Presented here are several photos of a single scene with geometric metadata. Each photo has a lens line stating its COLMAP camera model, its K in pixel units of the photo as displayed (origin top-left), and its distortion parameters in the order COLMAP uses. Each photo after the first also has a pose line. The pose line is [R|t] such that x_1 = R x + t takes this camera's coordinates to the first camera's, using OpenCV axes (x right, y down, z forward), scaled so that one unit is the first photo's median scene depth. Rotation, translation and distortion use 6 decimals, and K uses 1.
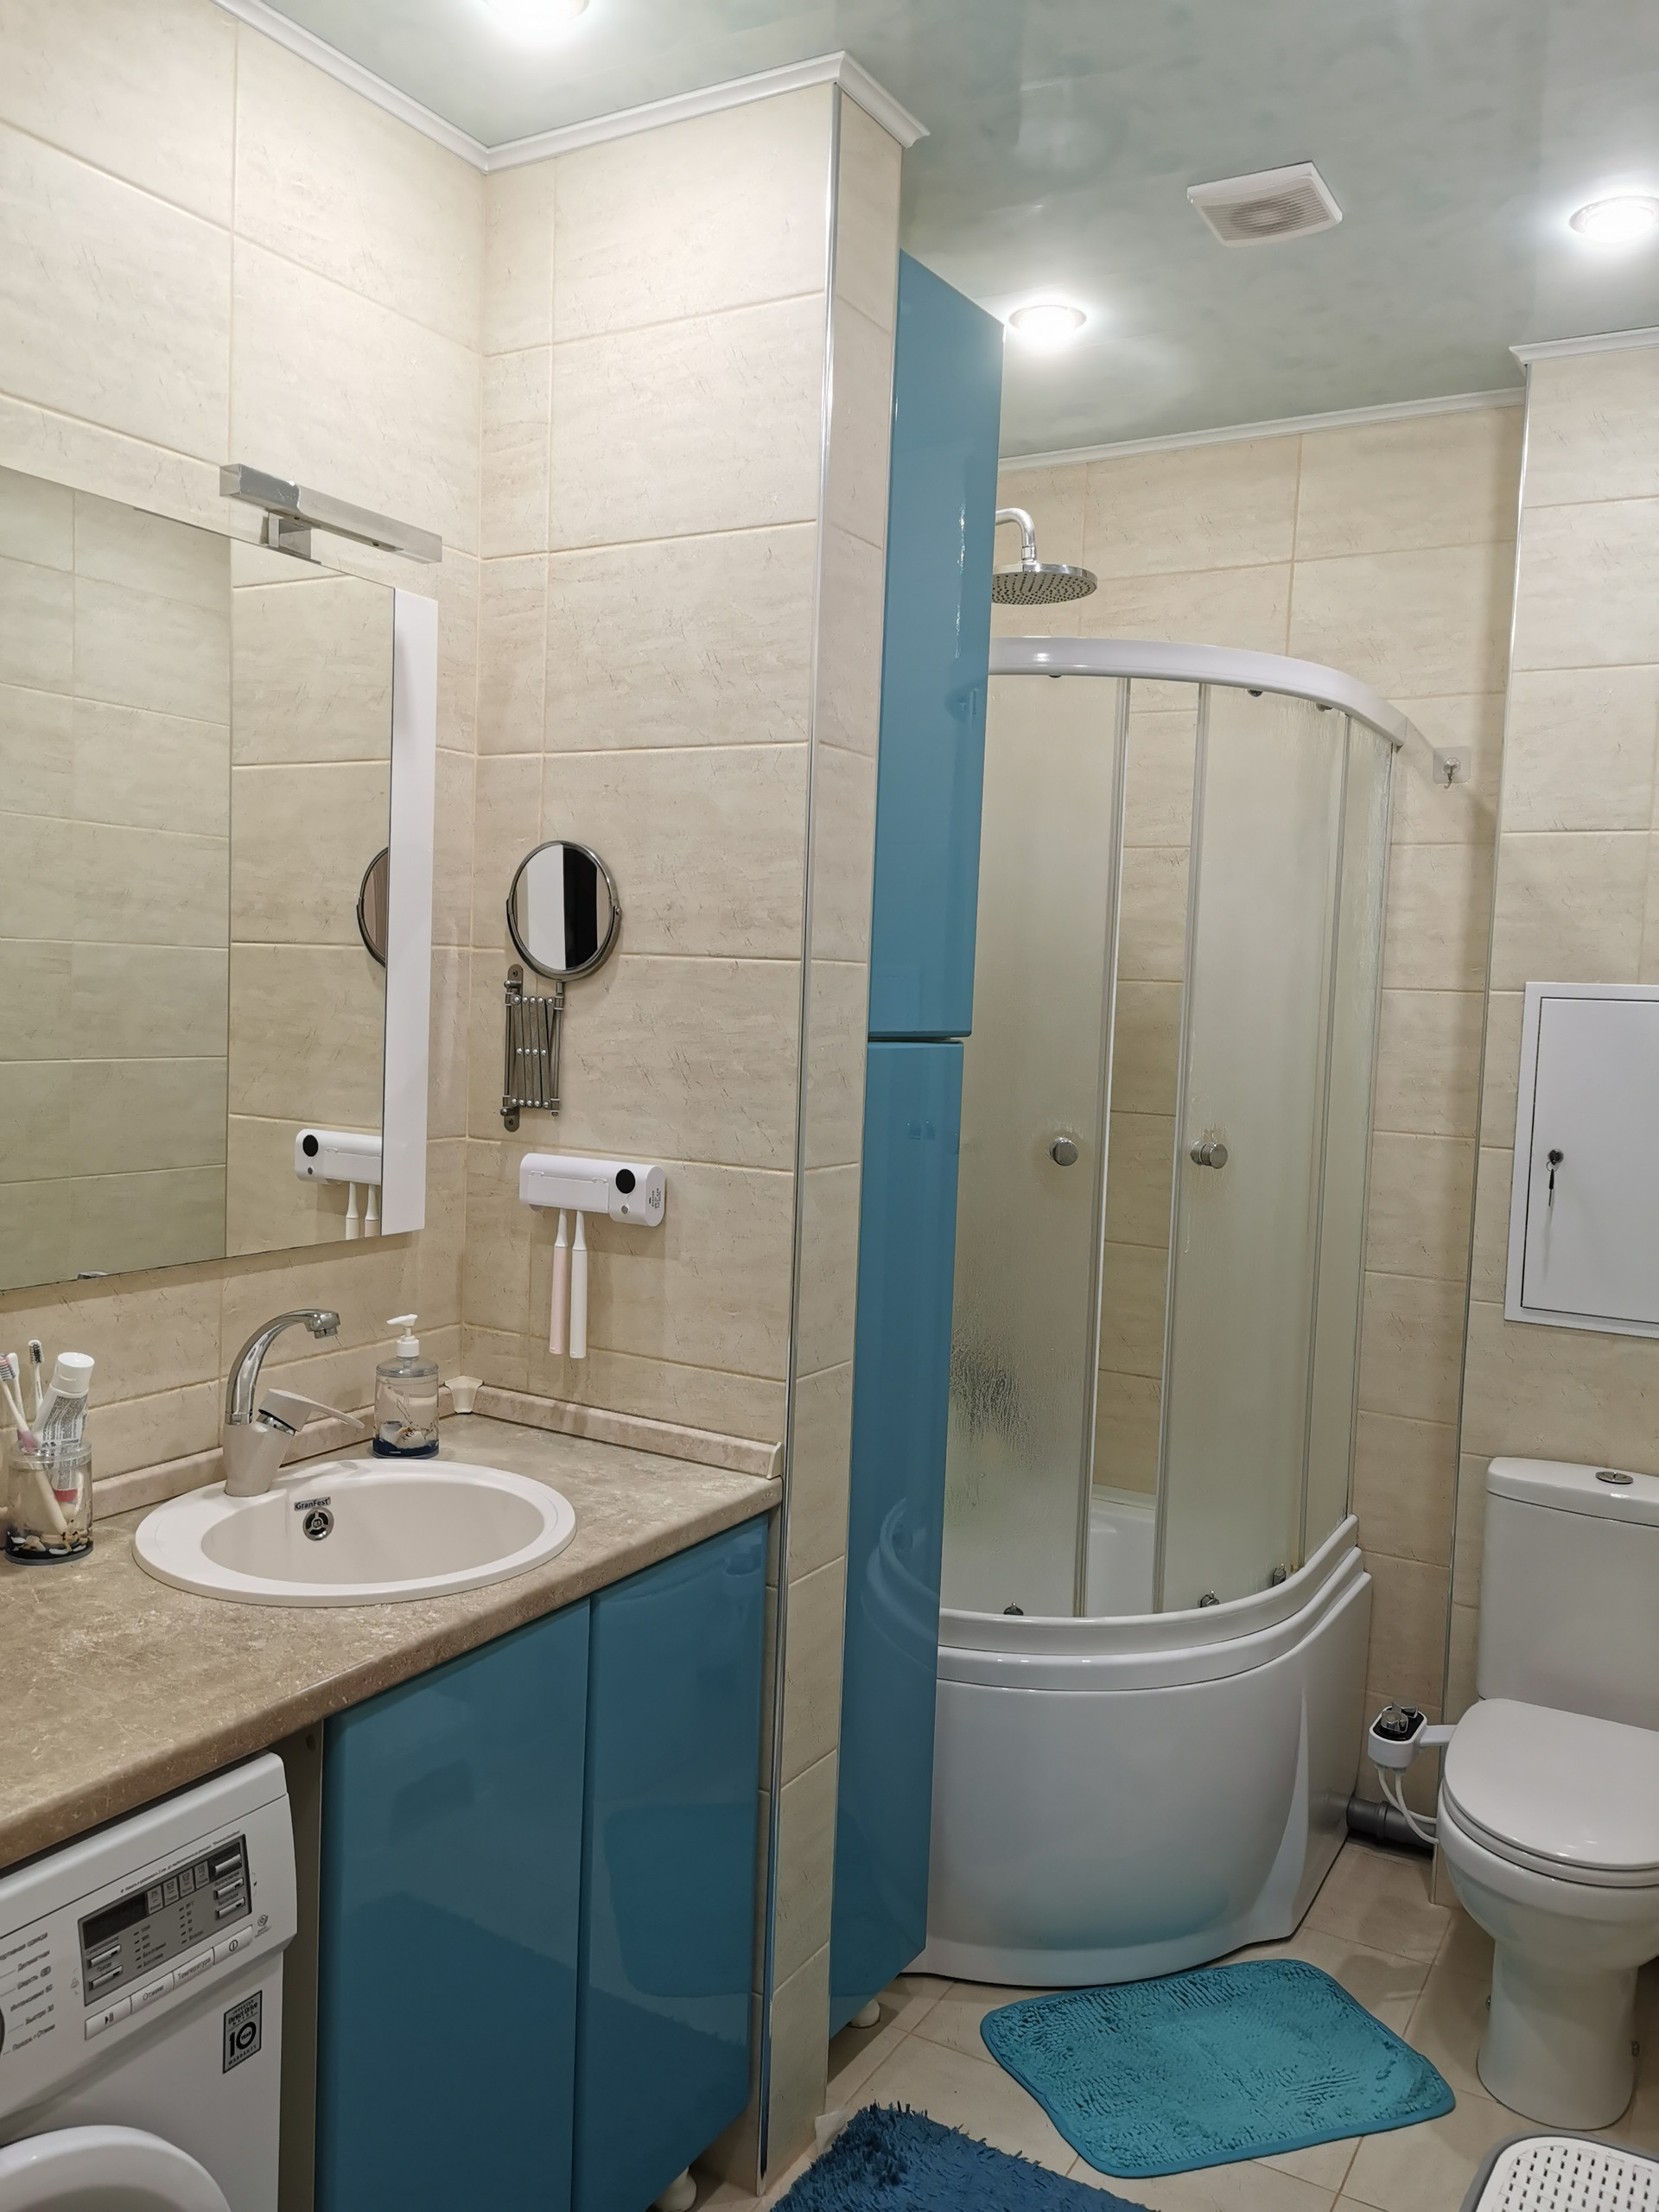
lens RADIAL K [[1695.6, 0, 816.1], [0, 1695.6, 1103.2], [0, 0, 1]] dist [0.058953, -0.084017]
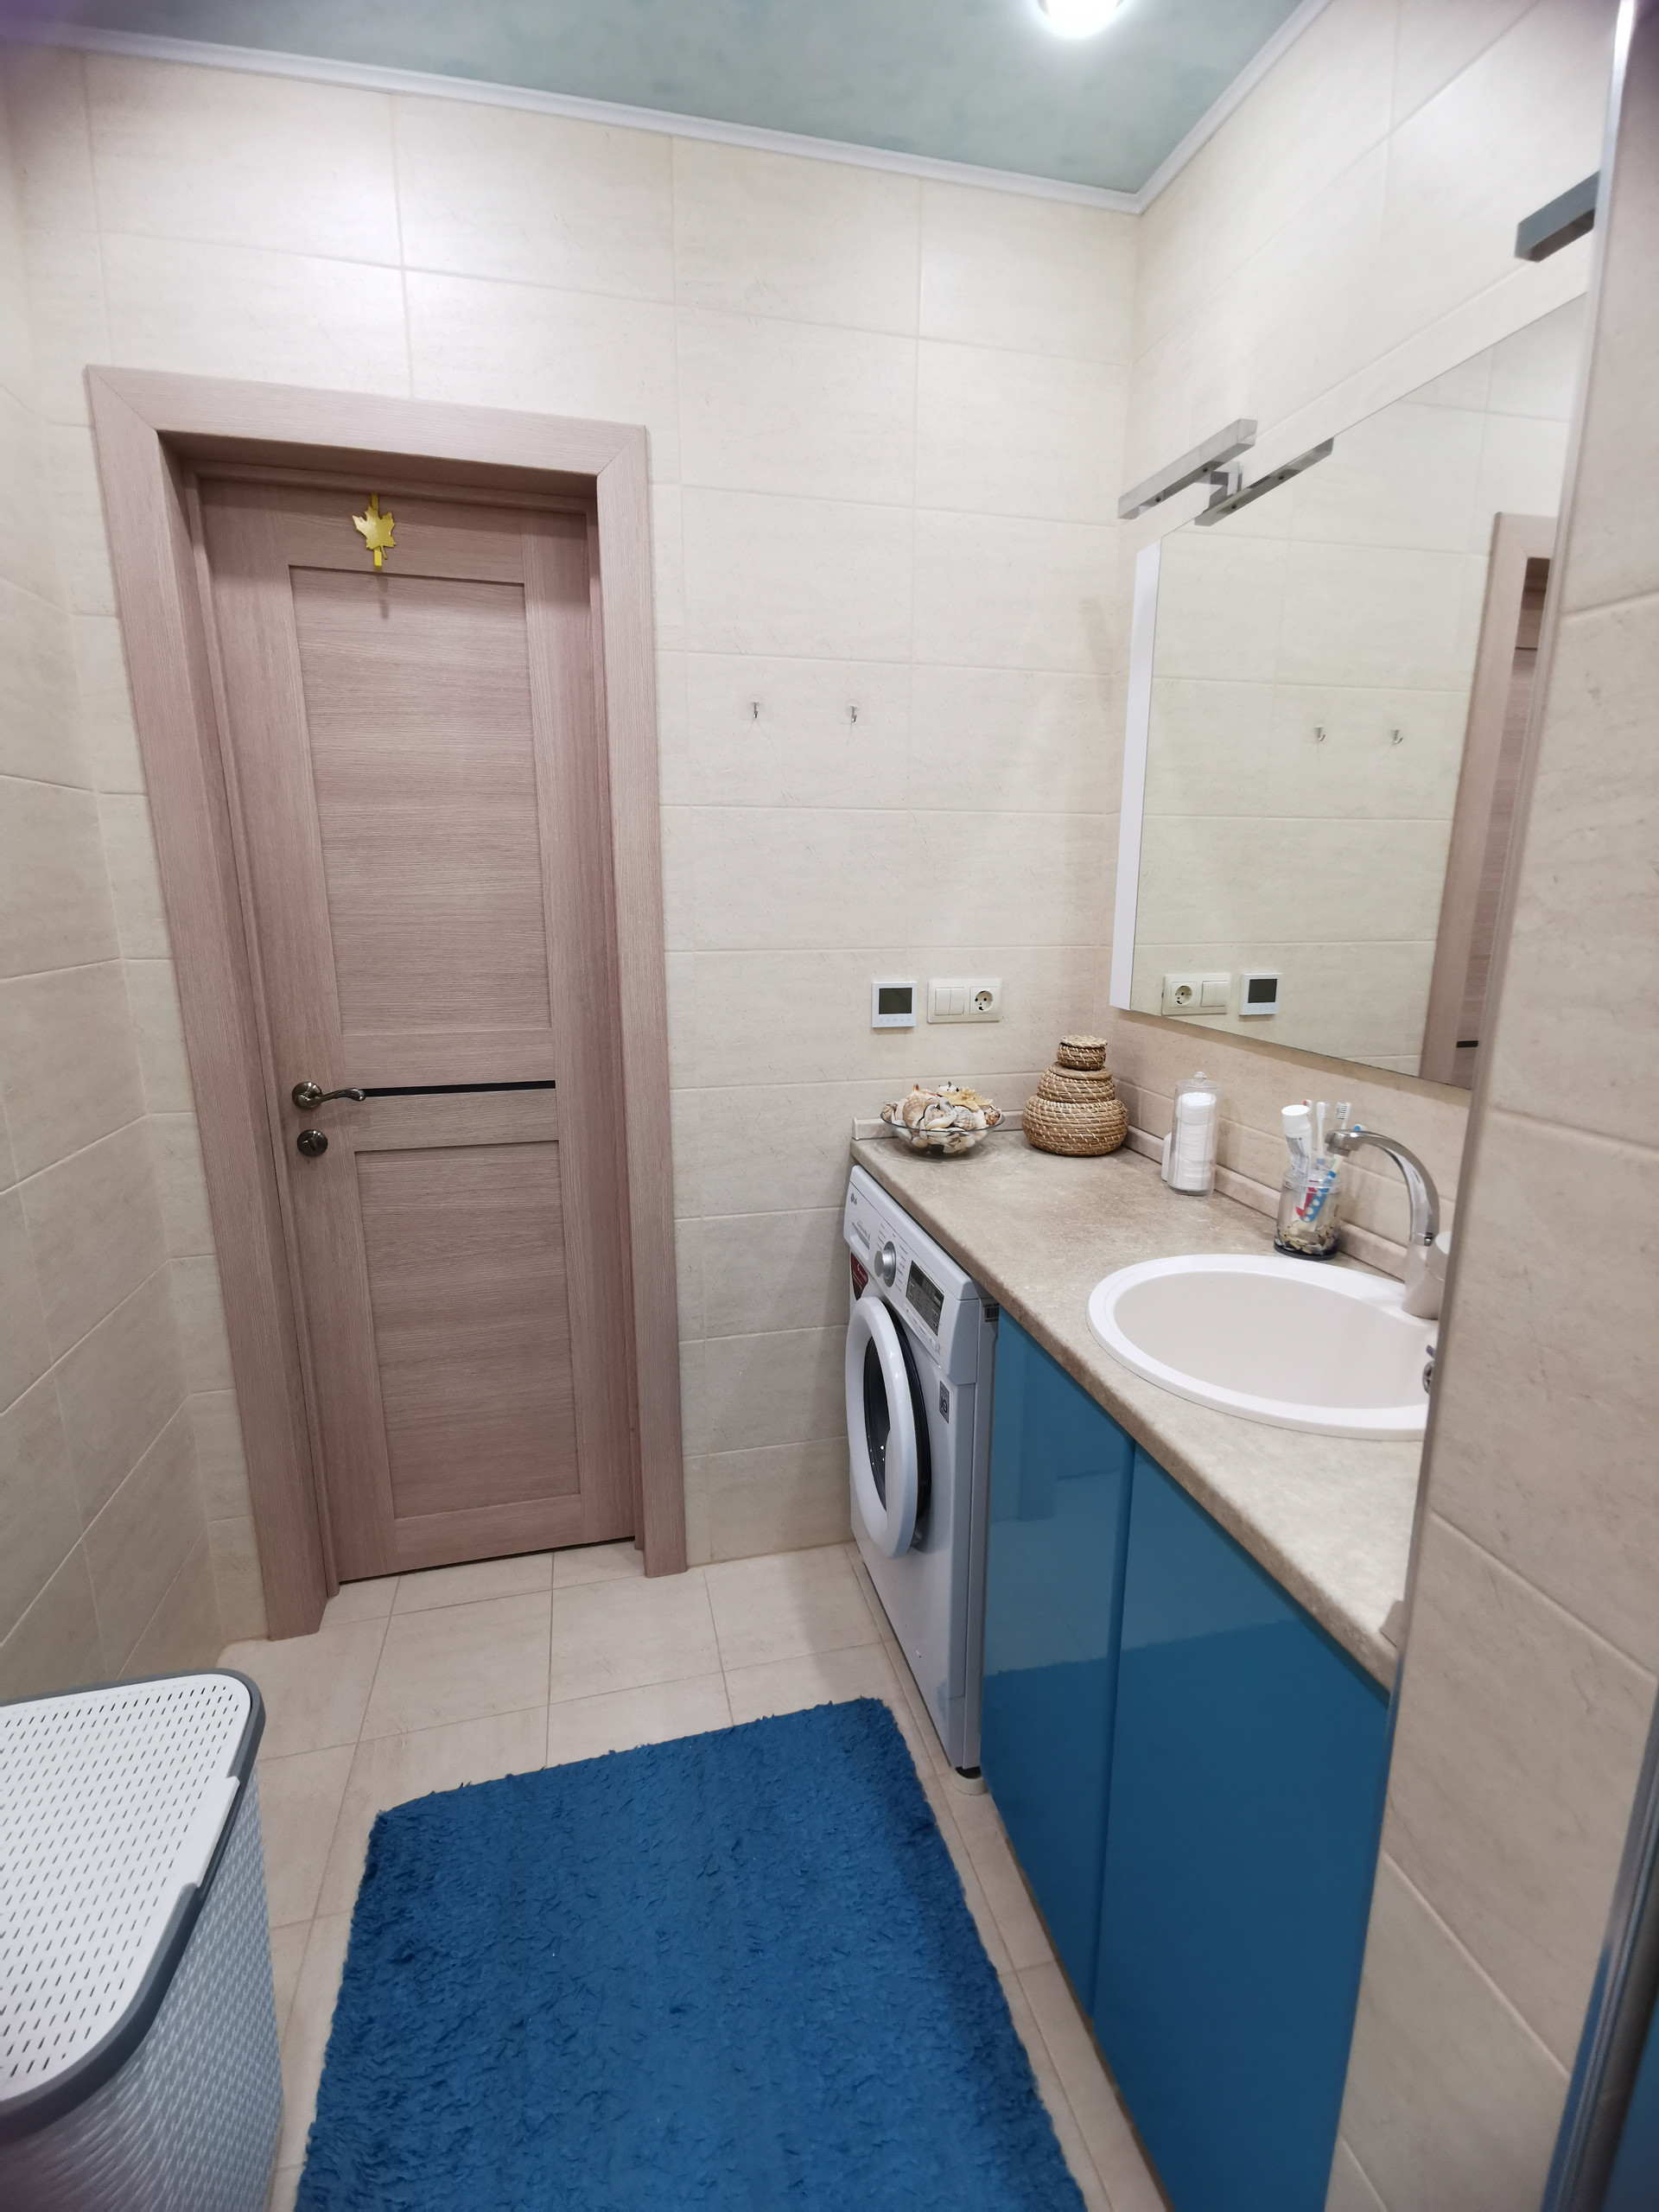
lens RADIAL K [[1012.7, 0, 837.0], [0, 1012.7, 1112.9], [0, 0, 1]] dist [0.004678, 0.000472]
pose [[-0.704217, 0.125425, -0.698818, 0.427092], [-0.080543, 0.963805, 0.254150, -0.025492], [0.705402, 0.235262, -0.668626, 1.419936]]
